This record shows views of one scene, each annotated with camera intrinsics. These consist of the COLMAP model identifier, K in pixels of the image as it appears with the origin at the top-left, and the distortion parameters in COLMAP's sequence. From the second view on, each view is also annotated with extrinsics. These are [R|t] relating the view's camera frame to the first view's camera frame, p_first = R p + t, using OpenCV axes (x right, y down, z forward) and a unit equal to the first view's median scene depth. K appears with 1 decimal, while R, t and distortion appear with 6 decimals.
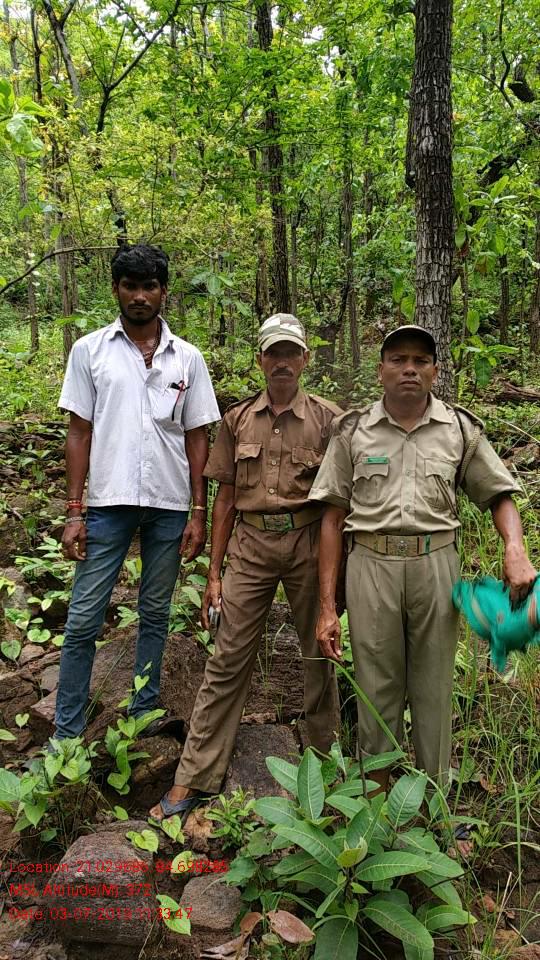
lens RADIAL K [[715.3, 0, 268.6], [0, 715.3, 480.2], [0, 0, 1]] dist [-0.009130, -0.028010]
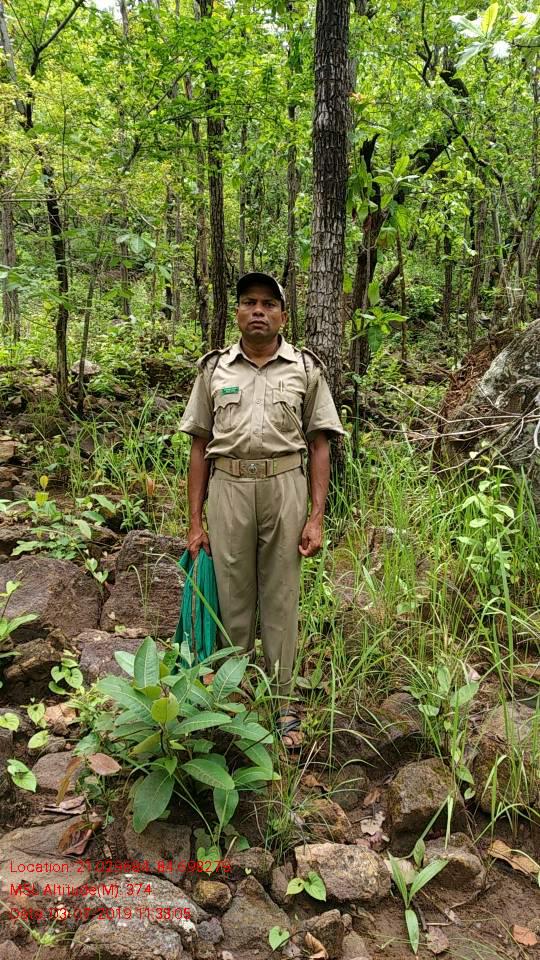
lens RADIAL K [[715.3, 0, 270.9], [0, 715.3, 481.7], [0, 0, 1]] dist [-0.009130, -0.028010]
pose [[0.997137, 0.031943, 0.068536, 0.089587], [-0.033691, 0.999132, 0.024497, 0.051158], [-0.067694, -0.026736, 0.997348, -0.081557]]
